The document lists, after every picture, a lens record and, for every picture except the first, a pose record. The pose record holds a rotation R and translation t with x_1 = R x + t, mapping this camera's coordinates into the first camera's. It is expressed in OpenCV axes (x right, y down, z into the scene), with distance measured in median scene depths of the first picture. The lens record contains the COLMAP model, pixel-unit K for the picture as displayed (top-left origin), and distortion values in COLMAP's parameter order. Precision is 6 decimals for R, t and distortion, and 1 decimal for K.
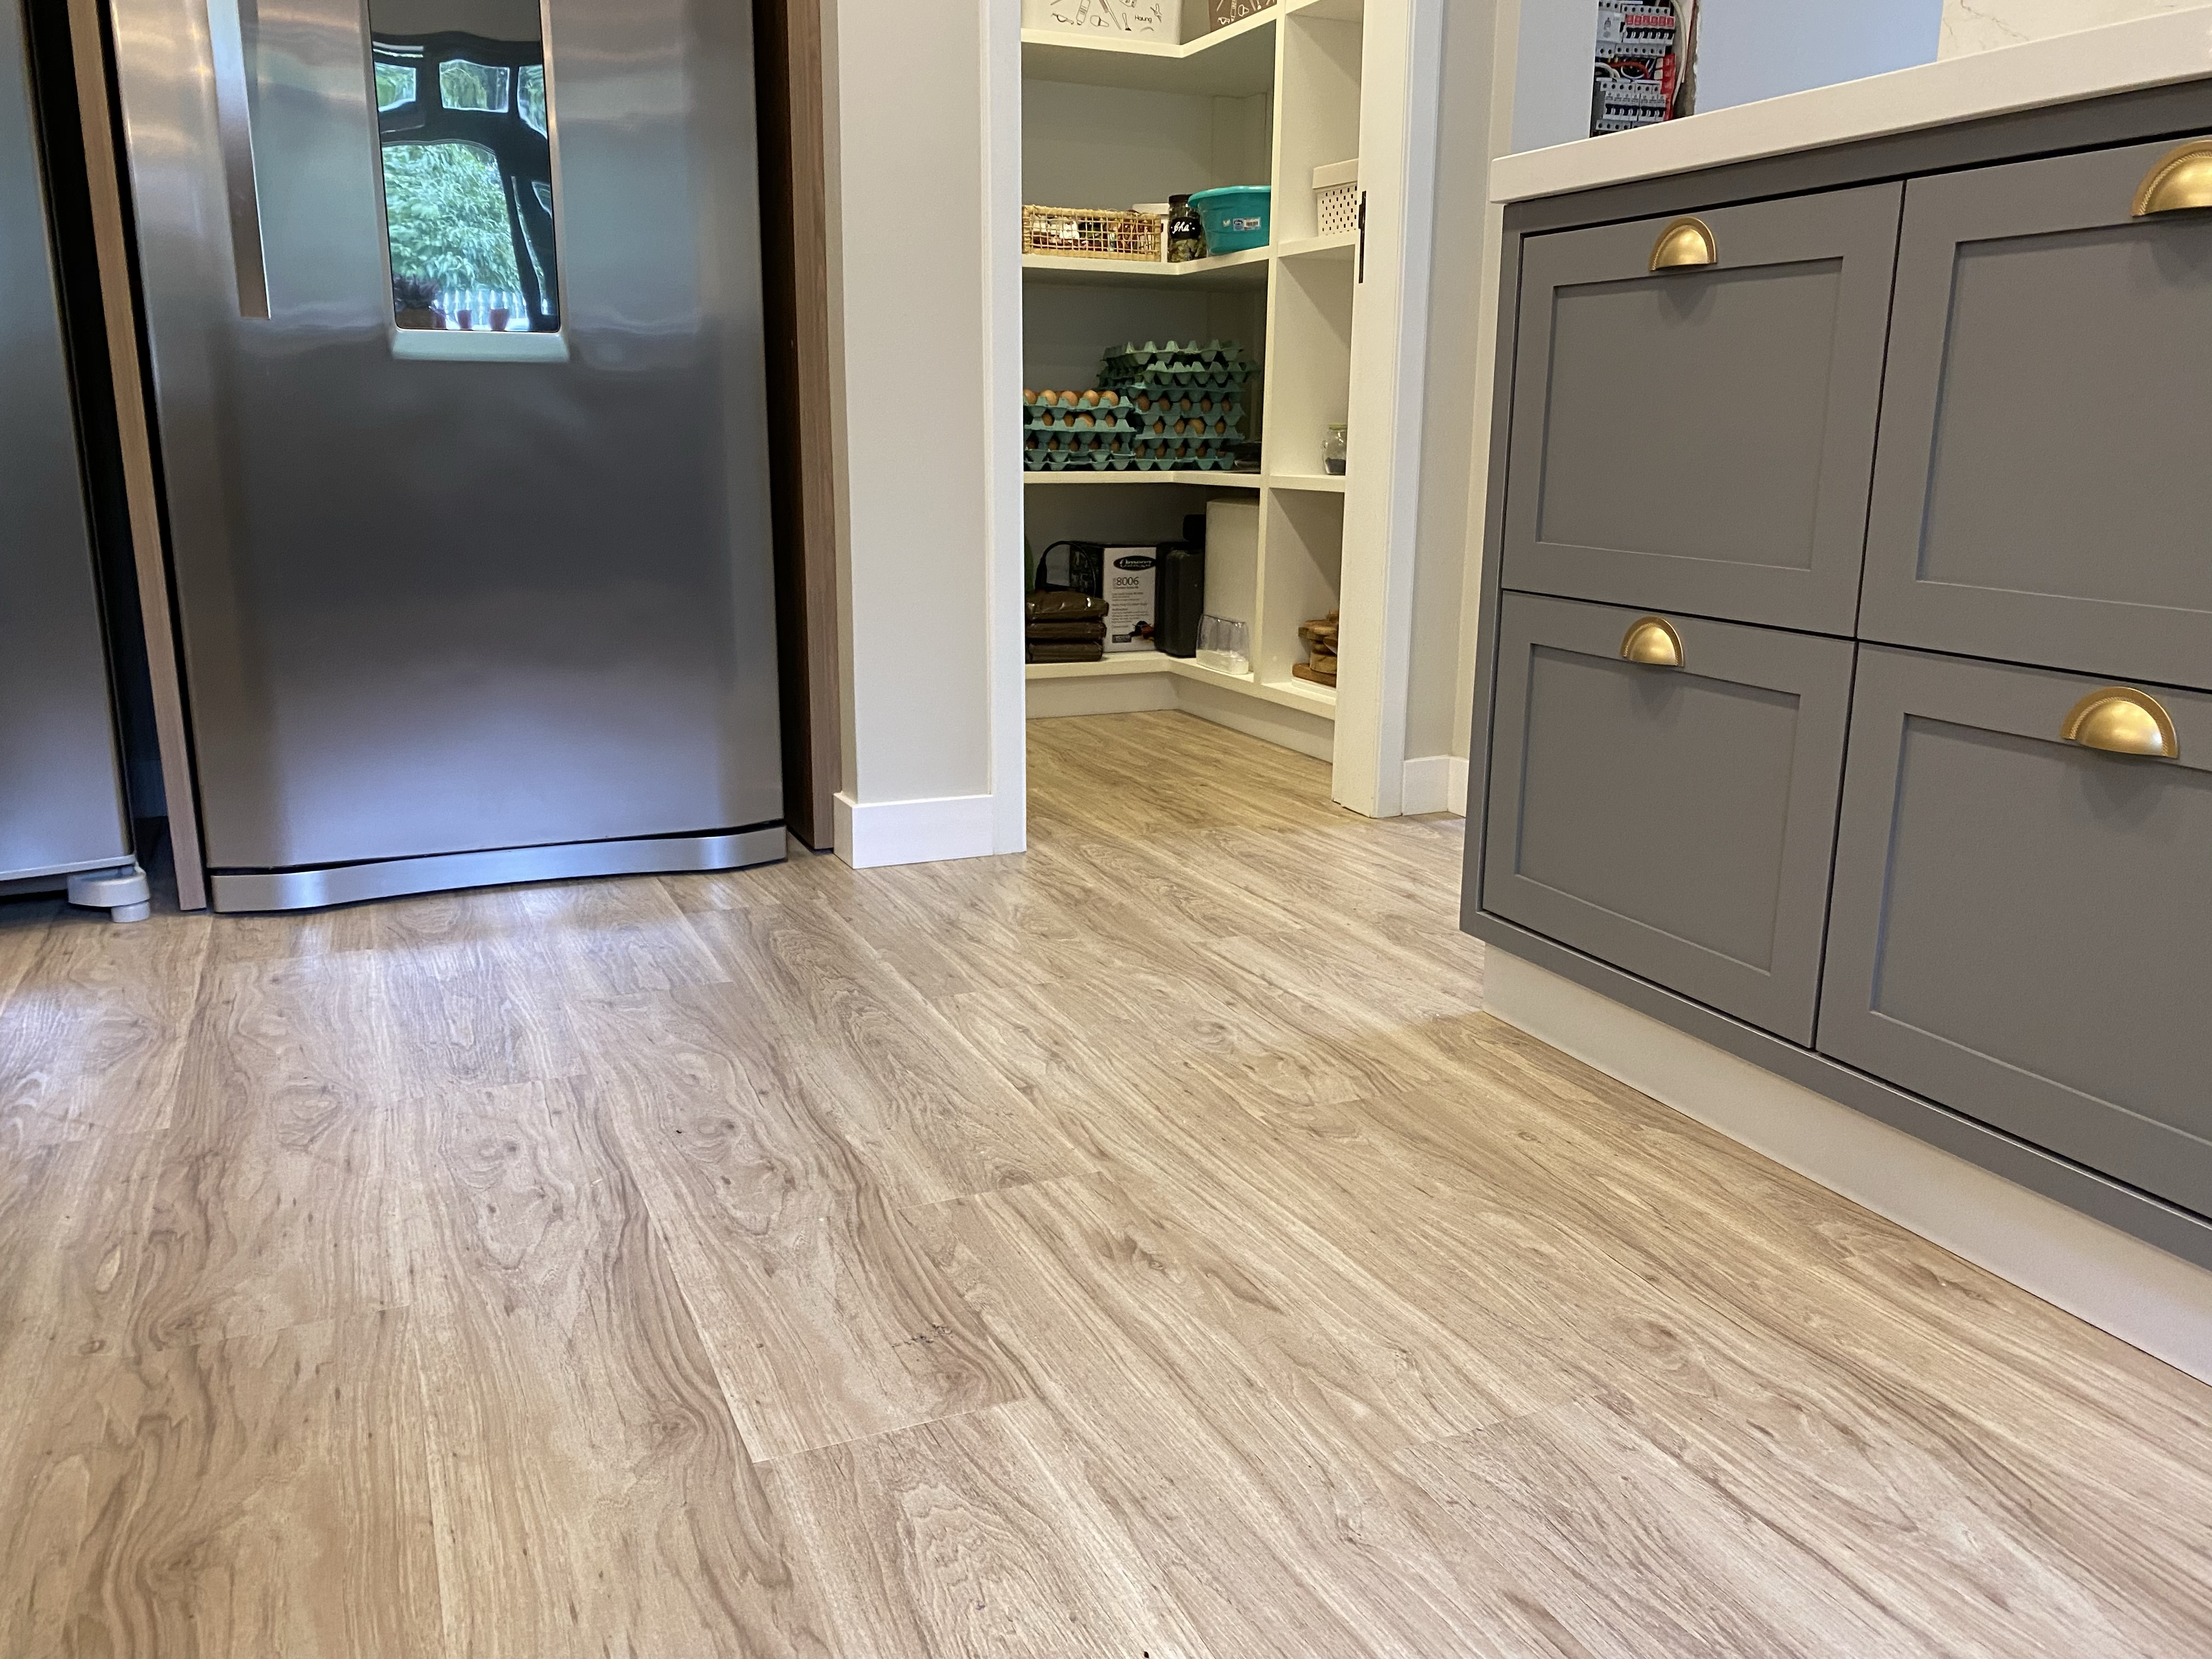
lens RADIAL K [[1694.1, 0, 1107.9], [0, 1694.1, 828.4], [0, 0, 1]] dist [0.045949, -0.045051]
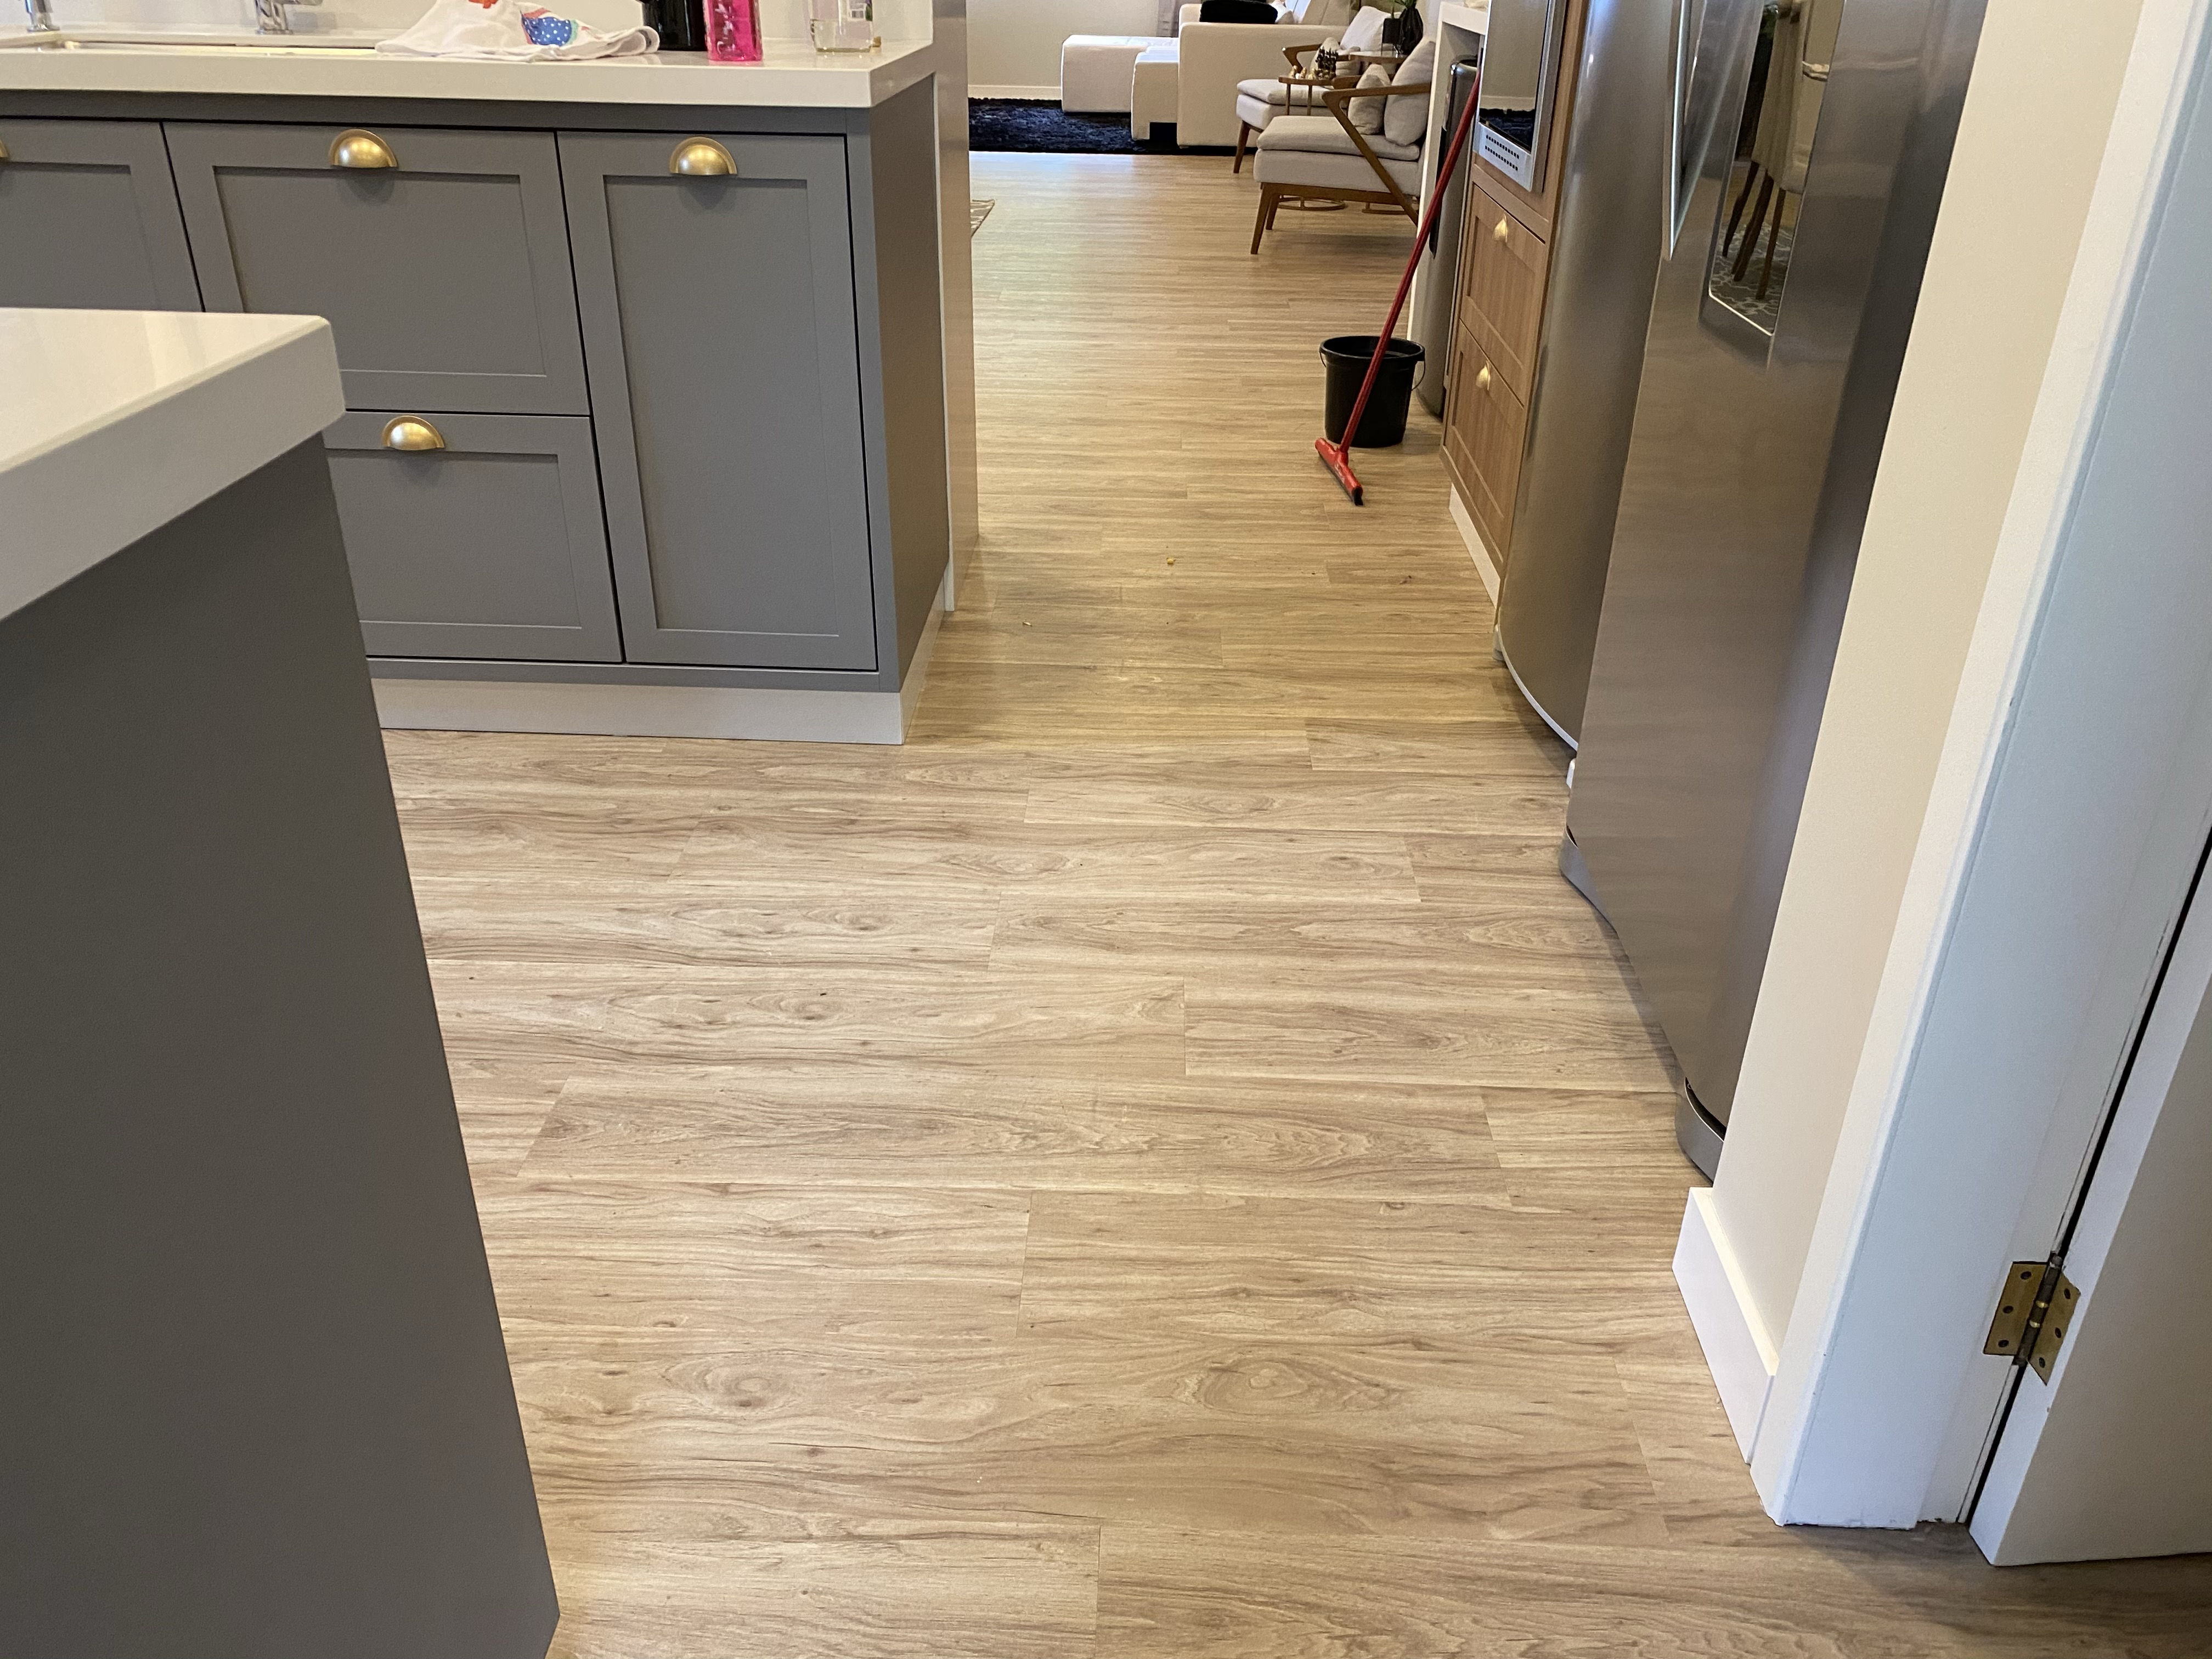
lens RADIAL K [[1694.1, 0, 1107.2], [0, 1694.1, 820.3], [0, 0, 1]] dist [0.045949, -0.045051]
pose [[-0.437507, 0.403355, -0.803674, 0.564987], [-0.227804, 0.814878, 0.532990, -0.597461], [0.869881, 0.416267, -0.264630, 1.415484]]
